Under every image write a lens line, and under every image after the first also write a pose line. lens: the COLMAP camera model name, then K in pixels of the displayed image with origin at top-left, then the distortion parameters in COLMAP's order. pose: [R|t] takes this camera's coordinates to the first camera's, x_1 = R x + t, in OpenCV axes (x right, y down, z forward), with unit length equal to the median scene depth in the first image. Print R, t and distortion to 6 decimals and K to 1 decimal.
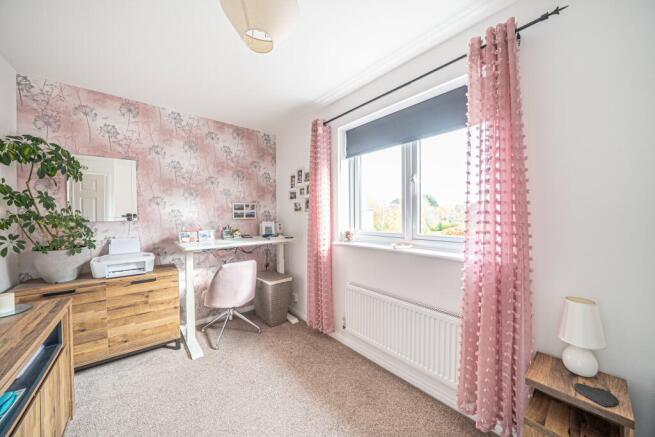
lens RADIAL K [[226.9, 0, 327.5], [0, 226.9, 218.5], [0, 0, 1]] dist [-0.023112, 0.000029]
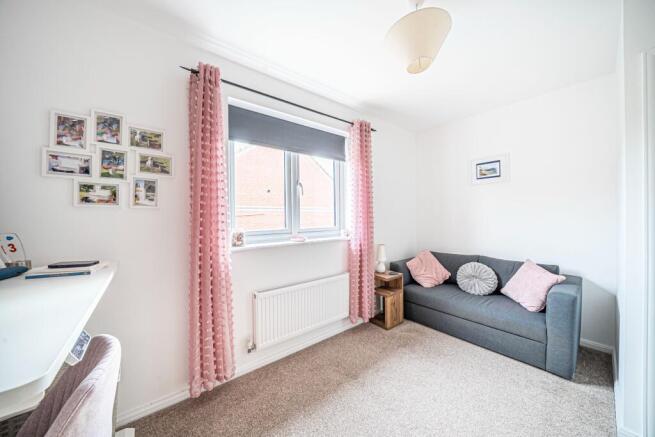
lens RADIAL K [[226.9, 0, 327.5], [0, 226.9, 218.5], [0, 0, 1]] dist [-0.023112, 0.000029]
pose [[0.035253, -0.008144, 0.999345, -0.774274], [0.023057, 0.999707, 0.007334, 0.007121], [-0.999112, 0.022783, 0.035430, 0.734635]]
